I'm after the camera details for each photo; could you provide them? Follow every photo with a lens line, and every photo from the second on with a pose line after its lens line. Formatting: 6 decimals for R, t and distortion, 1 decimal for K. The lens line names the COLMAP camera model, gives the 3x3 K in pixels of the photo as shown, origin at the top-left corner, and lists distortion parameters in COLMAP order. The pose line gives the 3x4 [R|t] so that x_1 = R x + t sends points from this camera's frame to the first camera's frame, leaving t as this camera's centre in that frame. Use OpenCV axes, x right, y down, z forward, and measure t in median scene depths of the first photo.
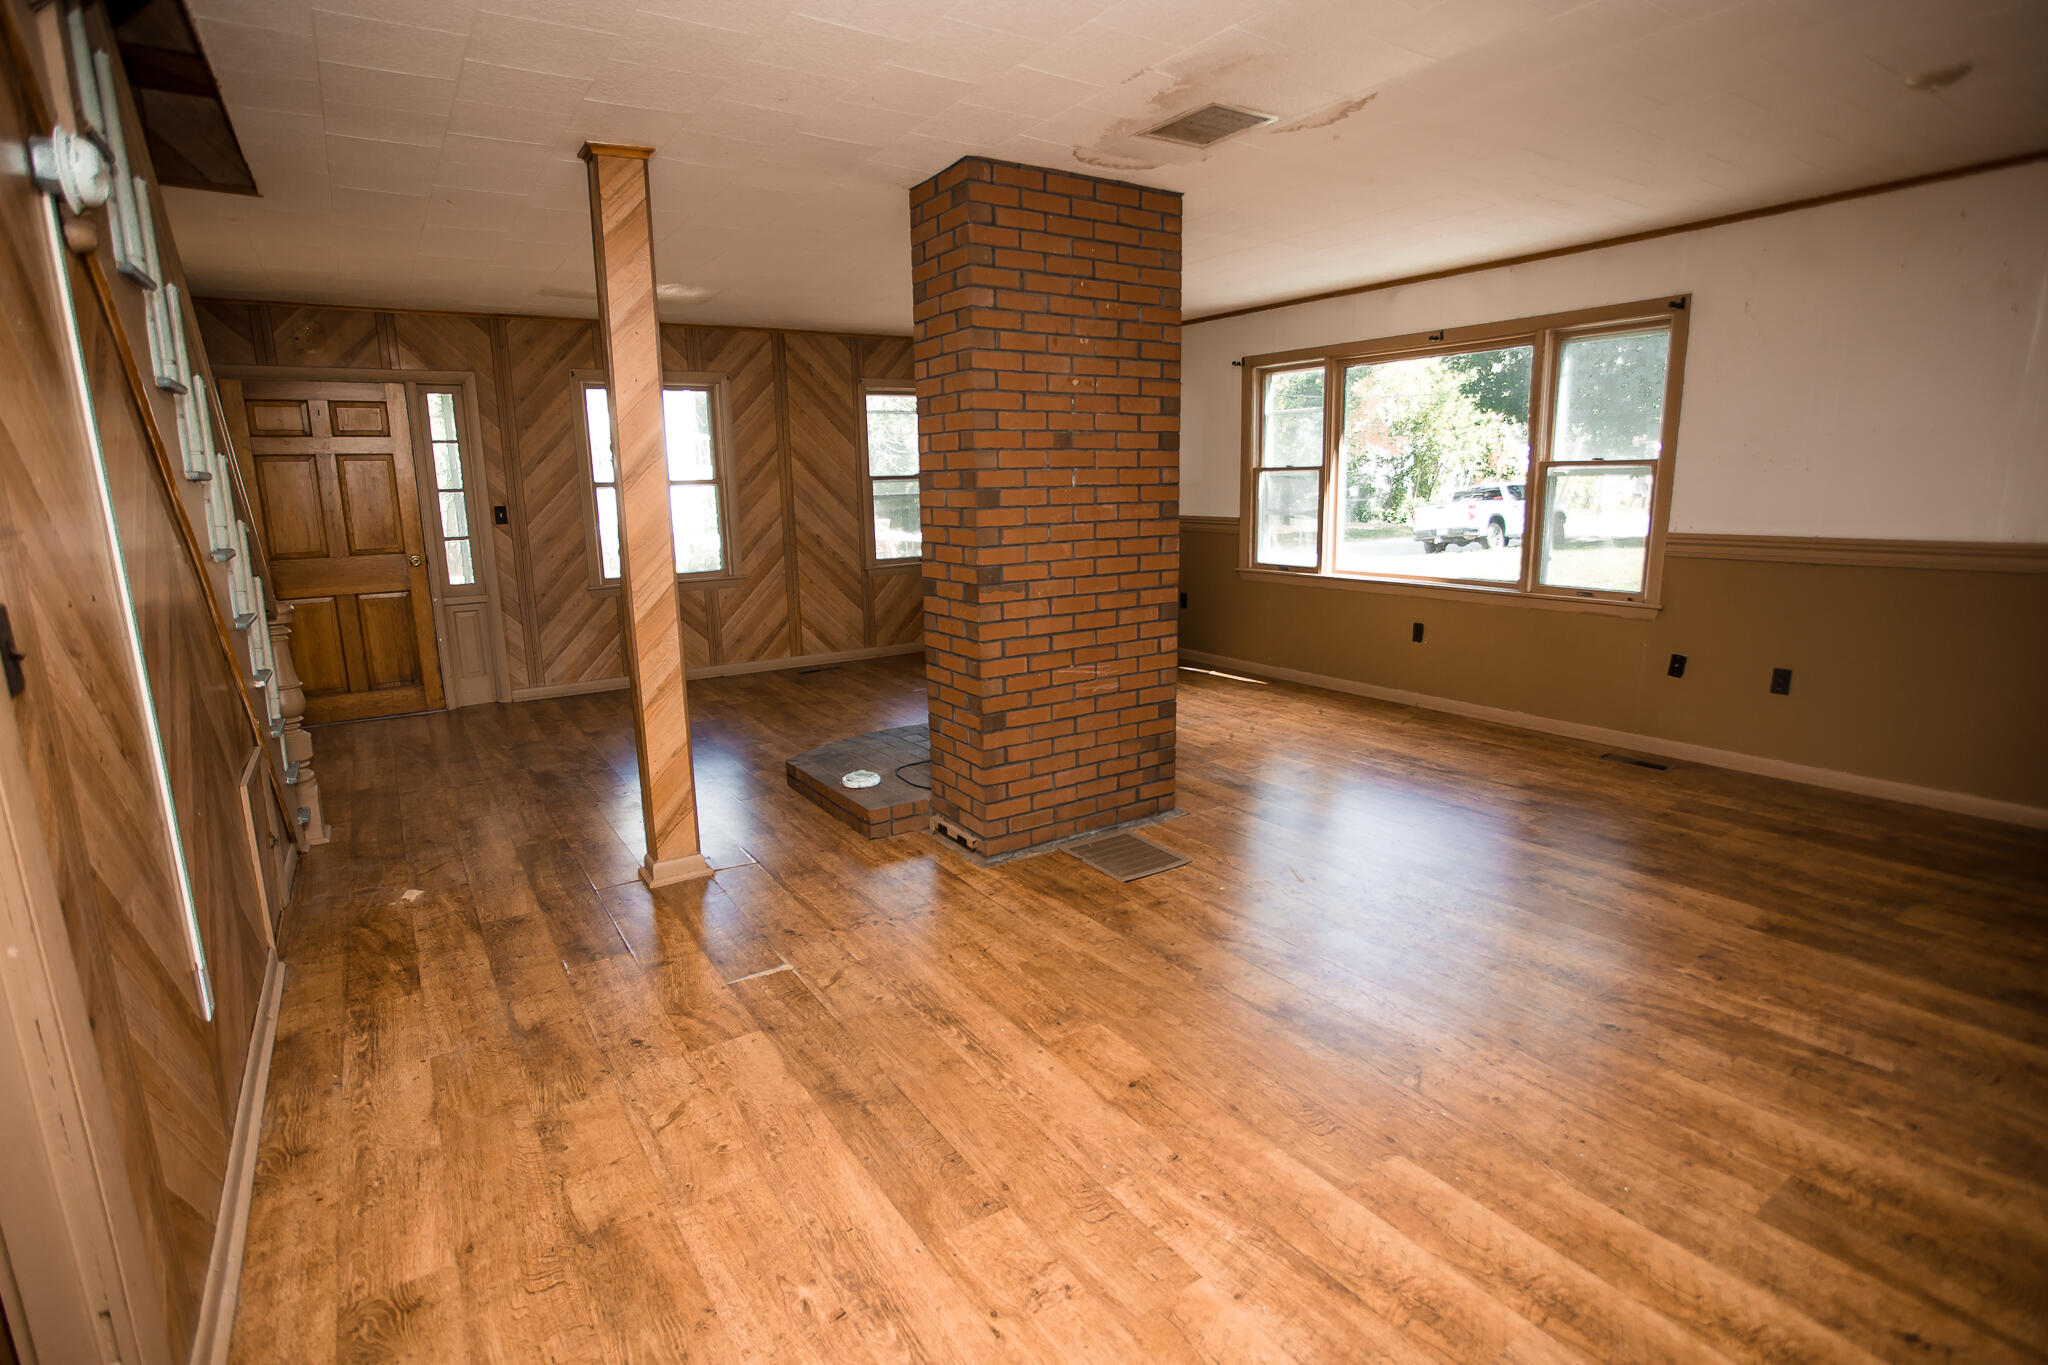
lens RADIAL K [[996.2, 0, 1019.7], [0, 996.2, 672.9], [0, 0, 1]] dist [-0.006509, -0.000219]
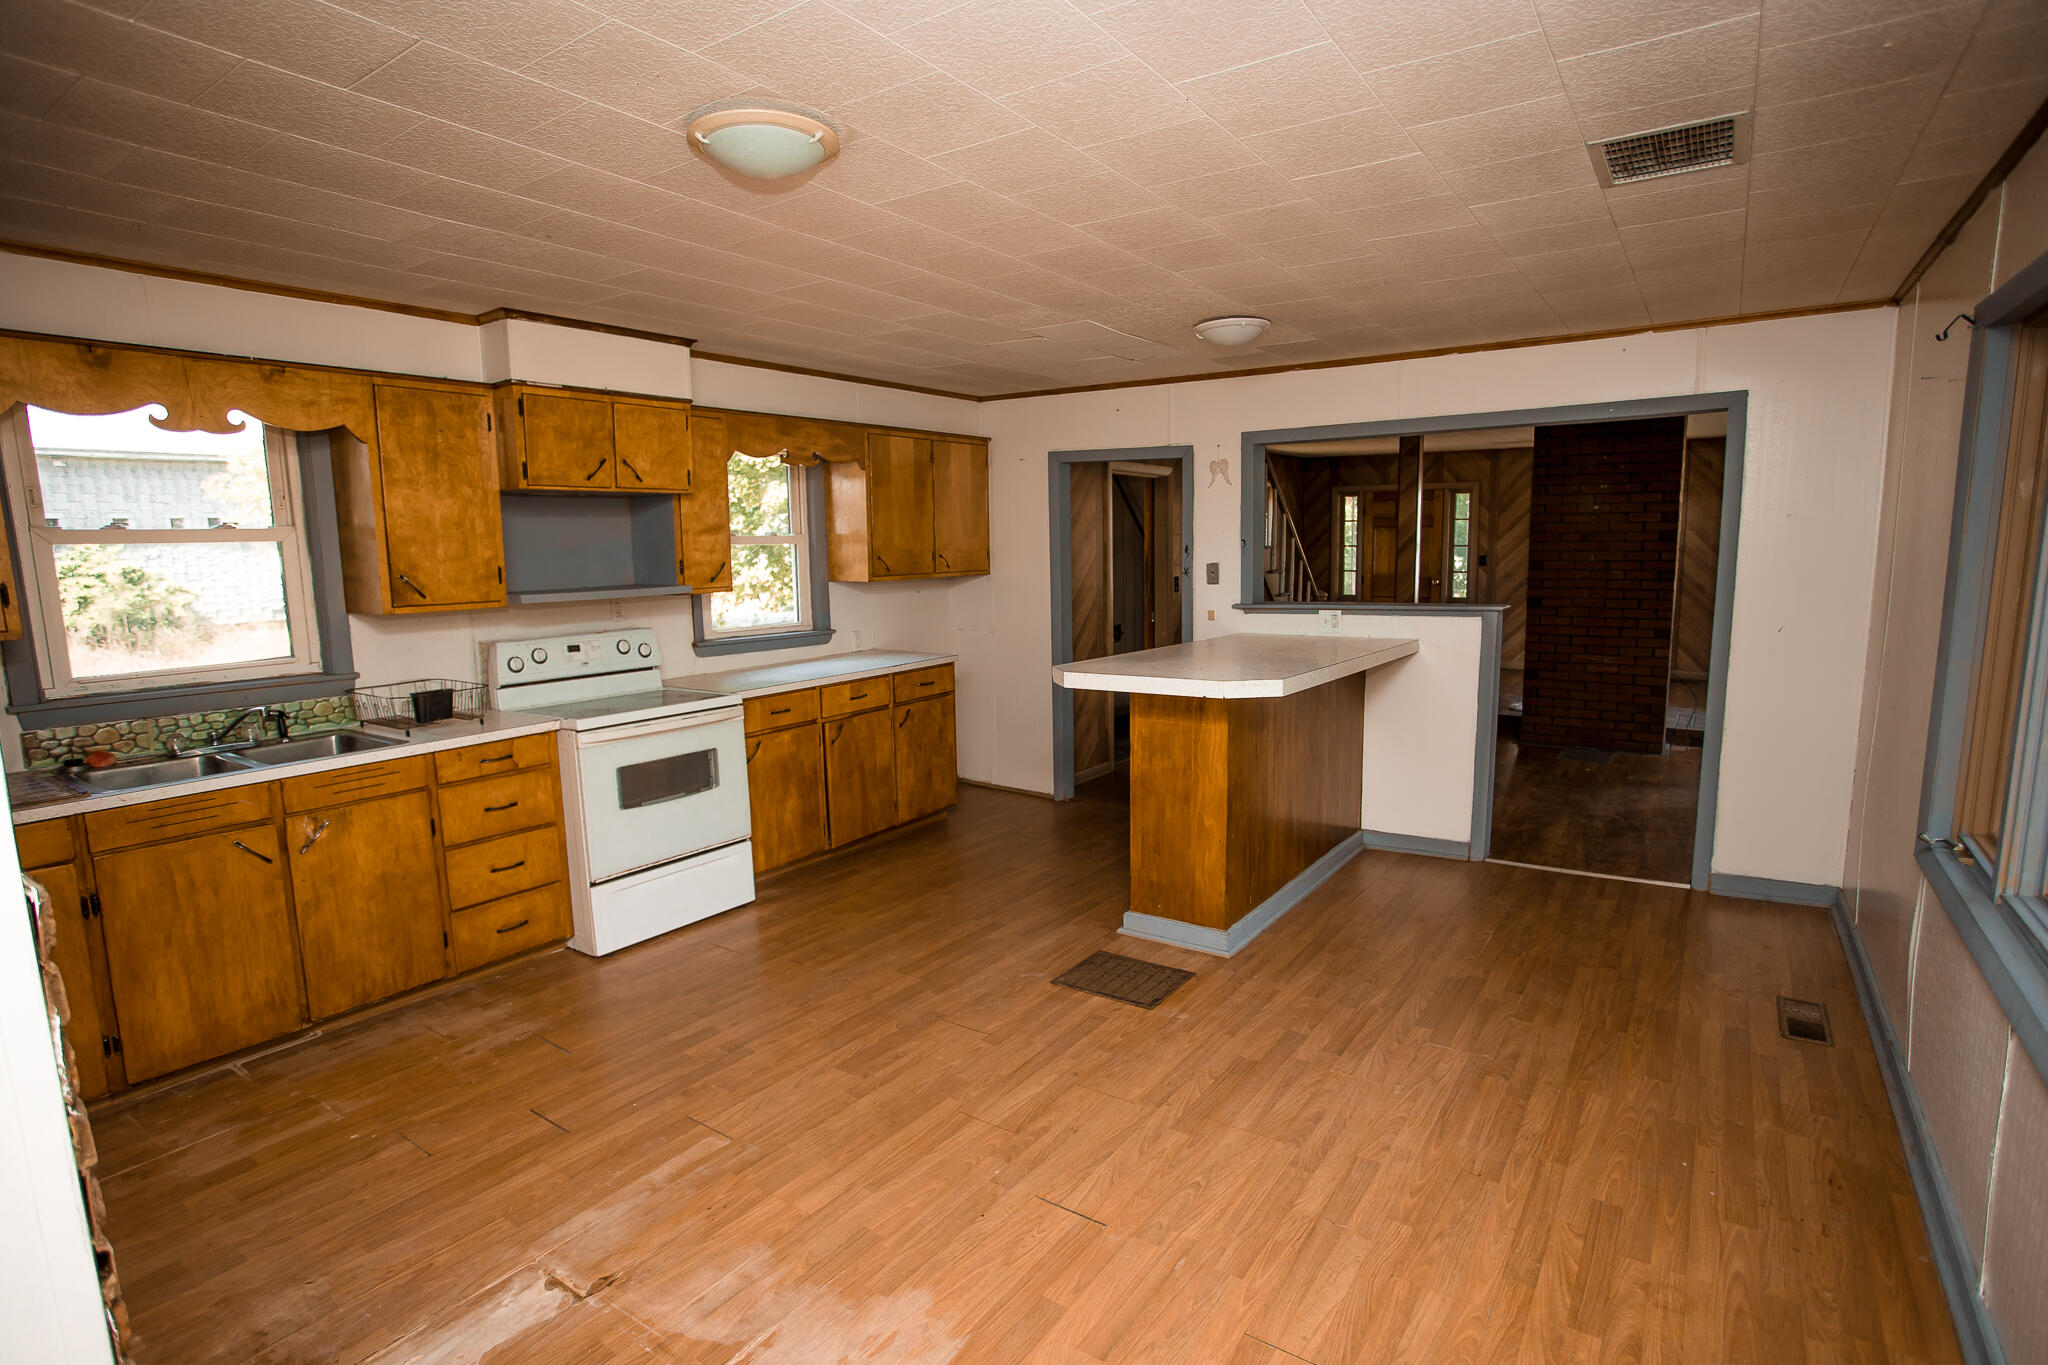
lens RADIAL K [[996.2, 0, 1024.8], [0, 996.2, 680.6], [0, 0, 1]] dist [-0.006509, -0.000219]
pose [[0.392351, 0.149261, -0.907624, 1.325314], [-0.171320, 0.981338, 0.087324, 0.058637], [0.903720, 0.121232, 0.410600, -0.714112]]
